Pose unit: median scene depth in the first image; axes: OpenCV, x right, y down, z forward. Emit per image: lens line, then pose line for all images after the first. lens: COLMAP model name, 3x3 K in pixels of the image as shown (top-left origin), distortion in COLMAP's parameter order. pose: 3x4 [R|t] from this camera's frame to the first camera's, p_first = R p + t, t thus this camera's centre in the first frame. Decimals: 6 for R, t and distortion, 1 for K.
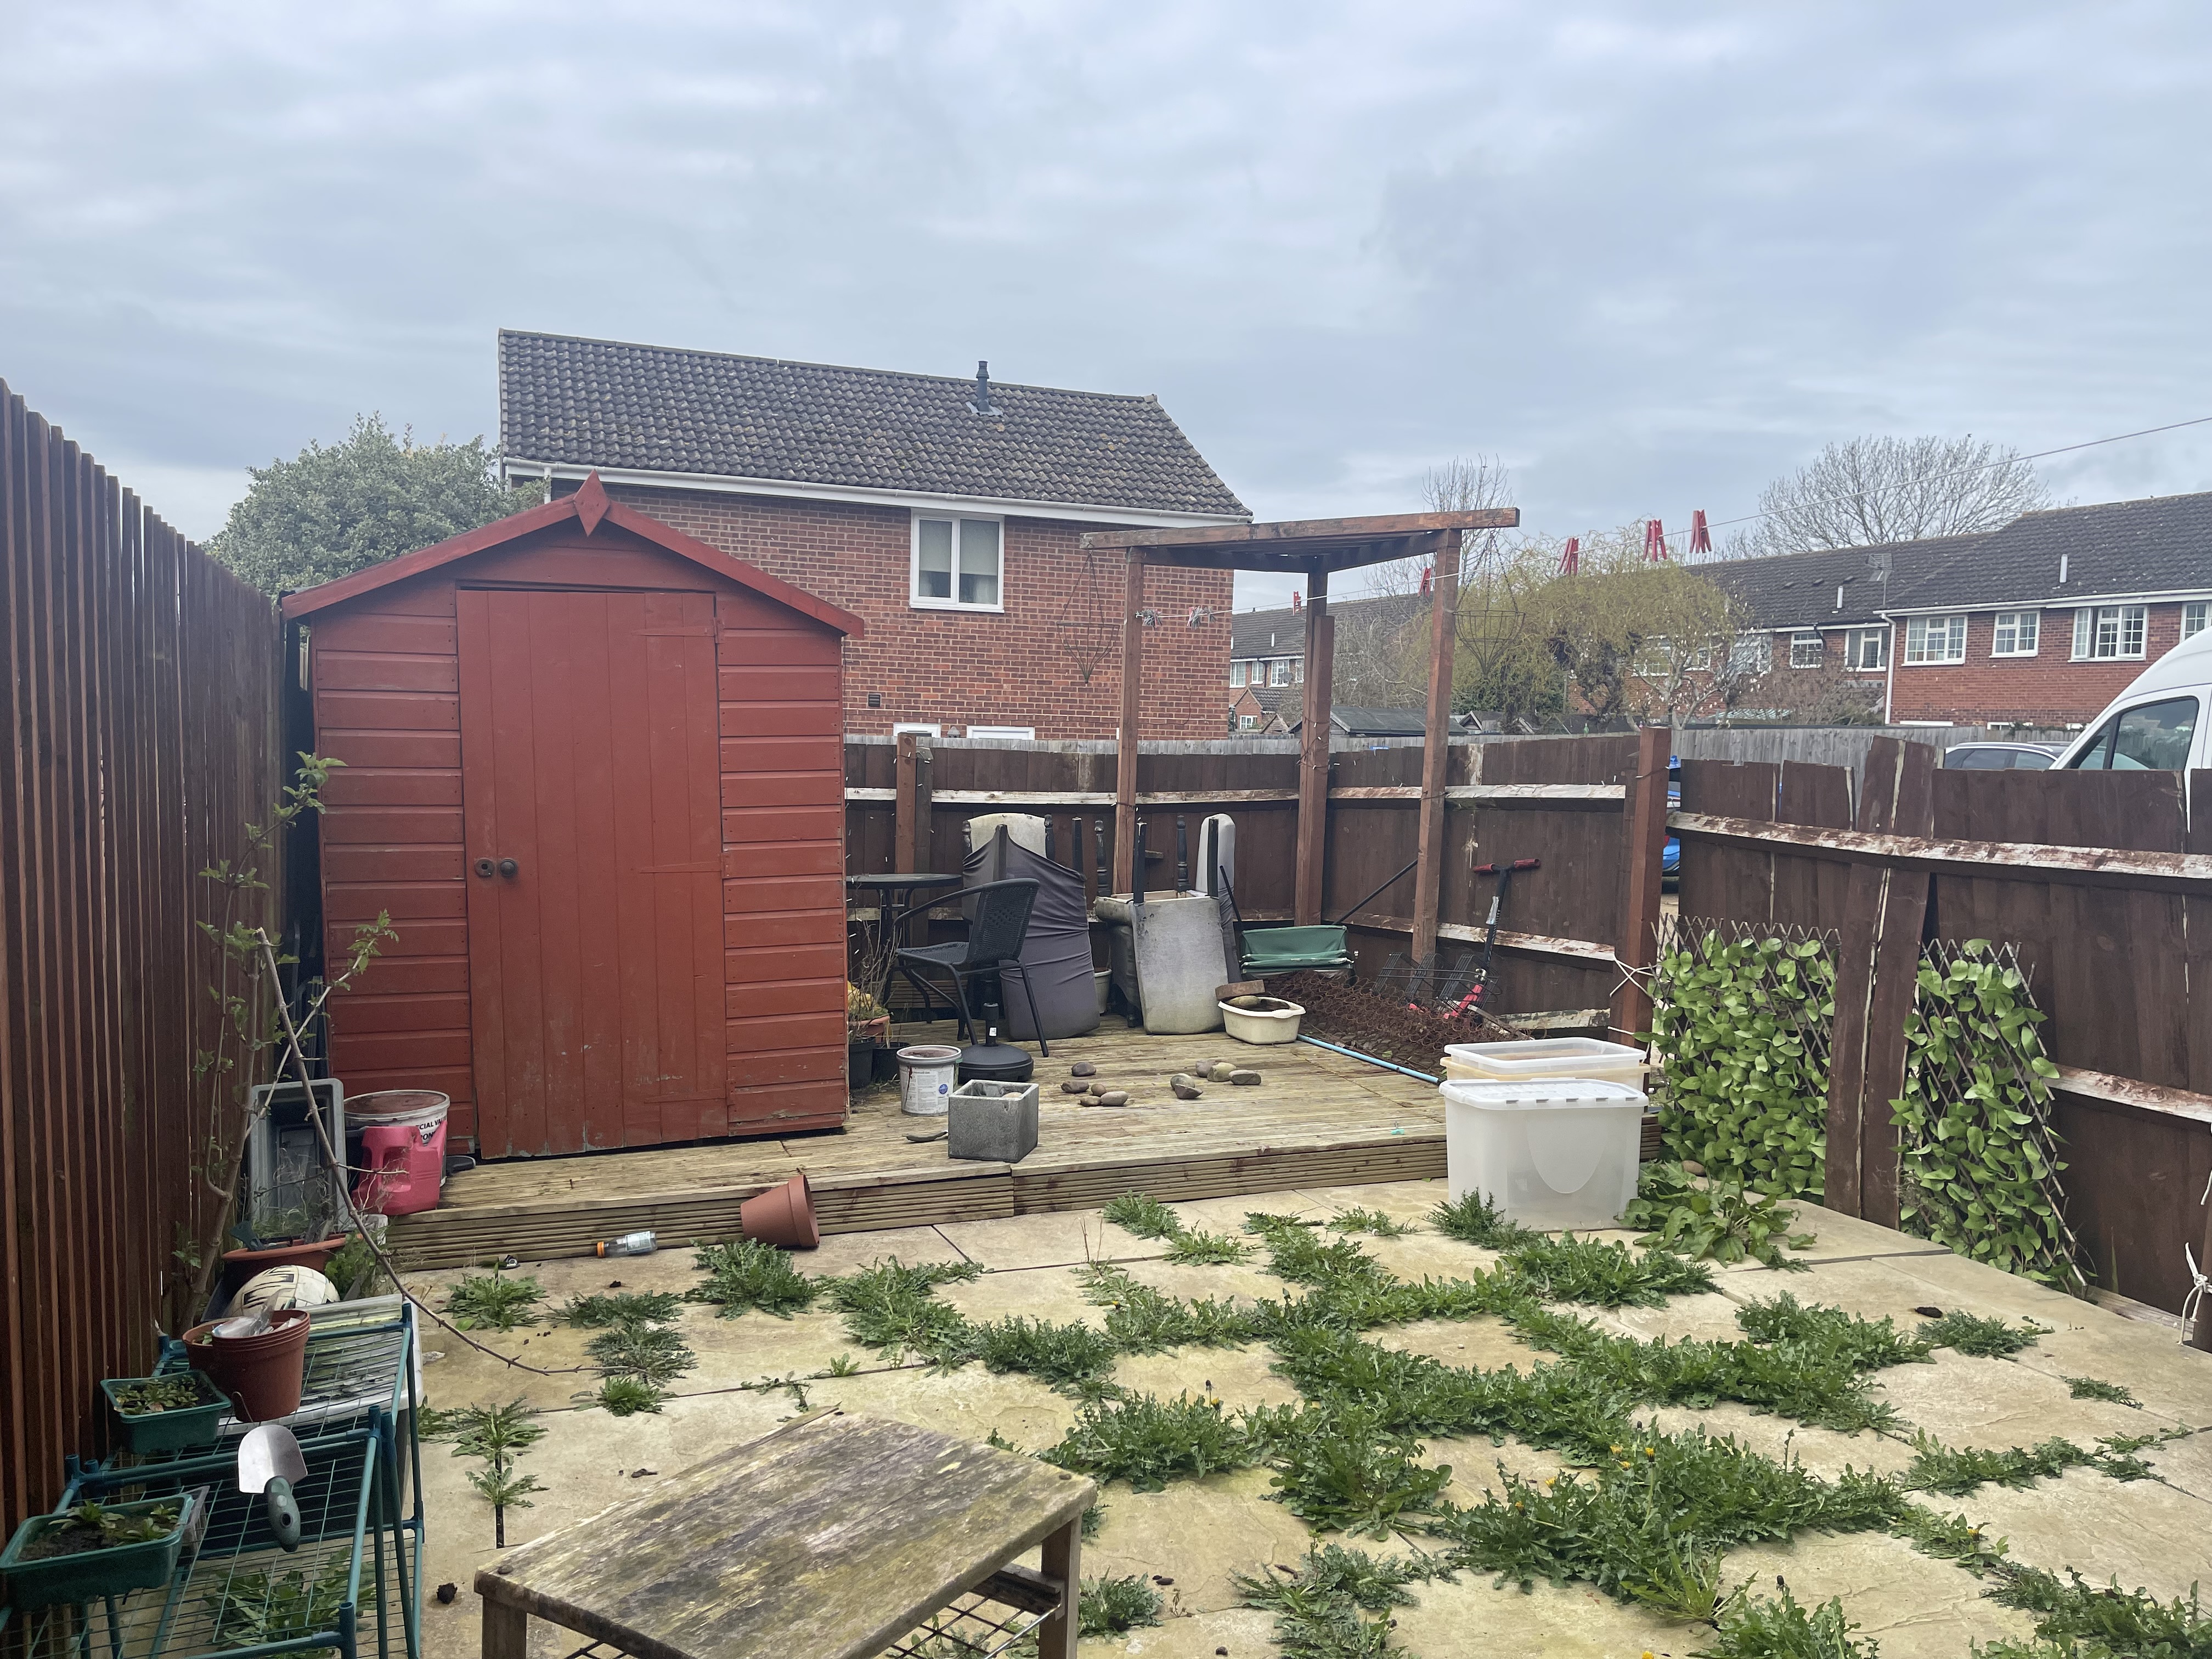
lens RADIAL K [[1623.4, 0, 1111.2], [0, 1623.4, 836.2], [0, 0, 1]] dist [0.024919, 0.002538]
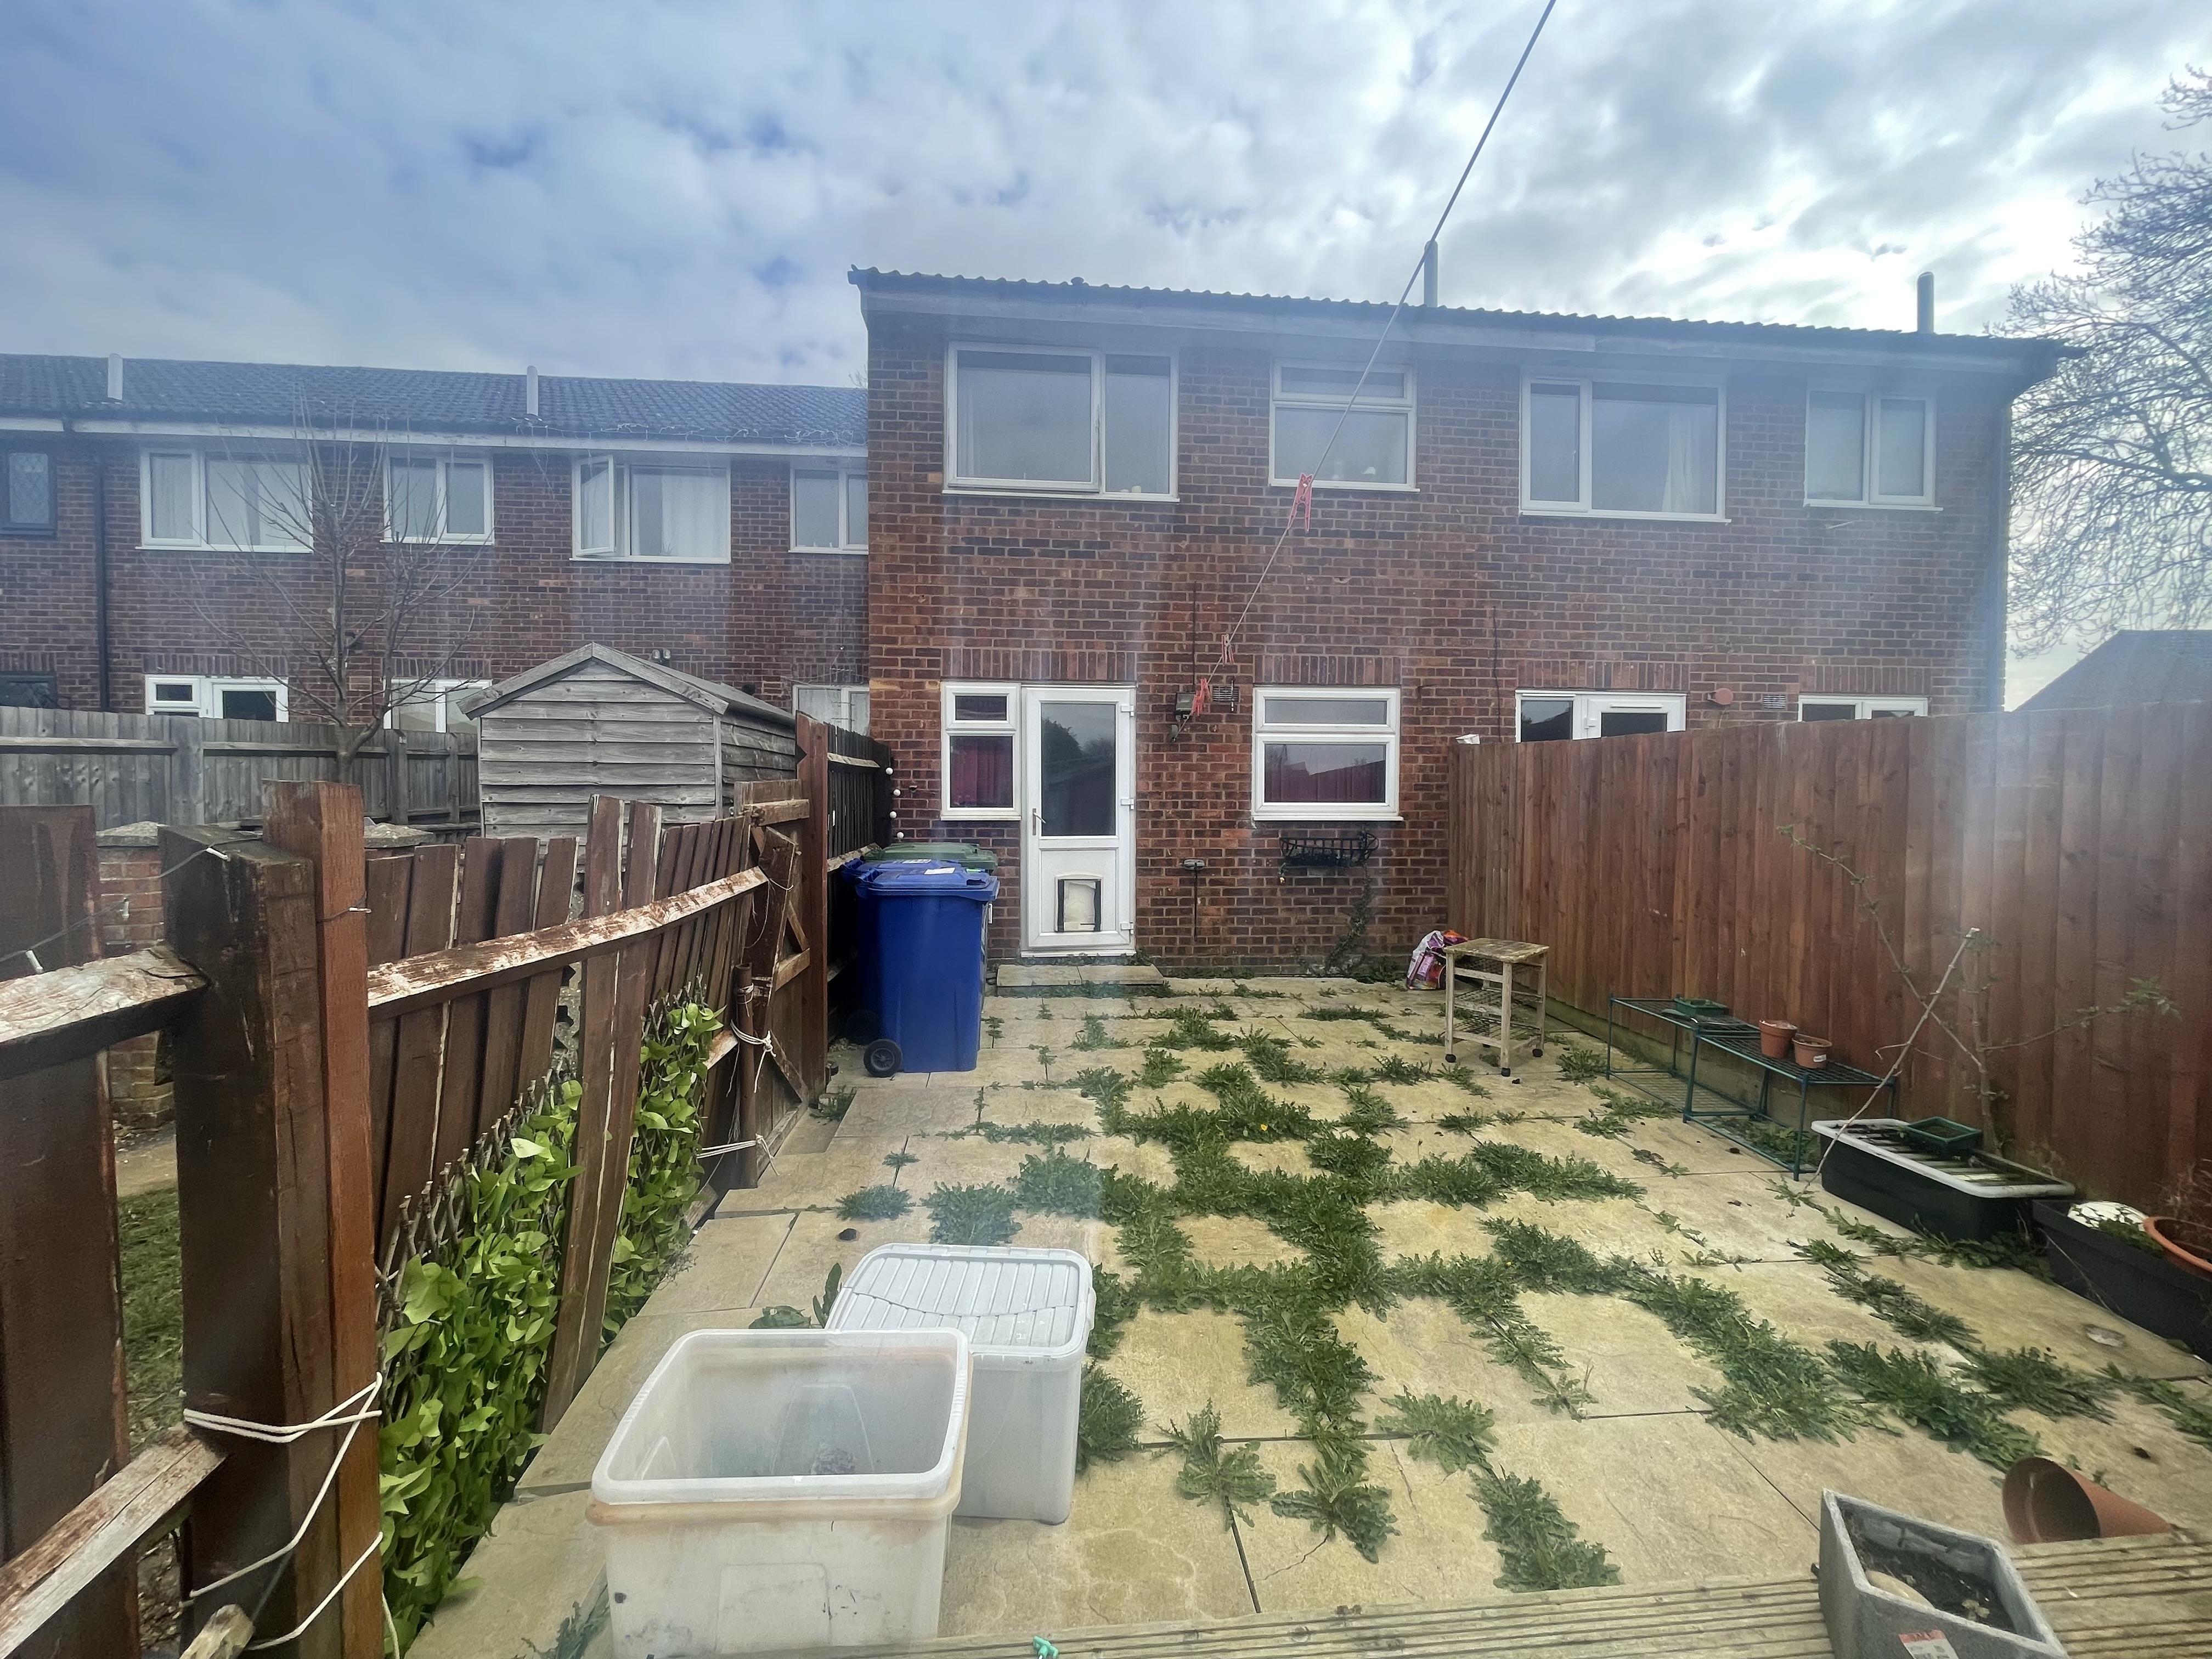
lens RADIAL K [[886.1, 0, 1088.0], [0, 886.1, 823.9], [0, 0, 1]] dist [-0.002960, 0.000069]
pose [[-0.962226, -0.039779, 0.269331, 0.147970], [-0.011447, 0.994305, 0.105959, -0.123852], [-0.272013, 0.098874, -0.957201, 1.734889]]
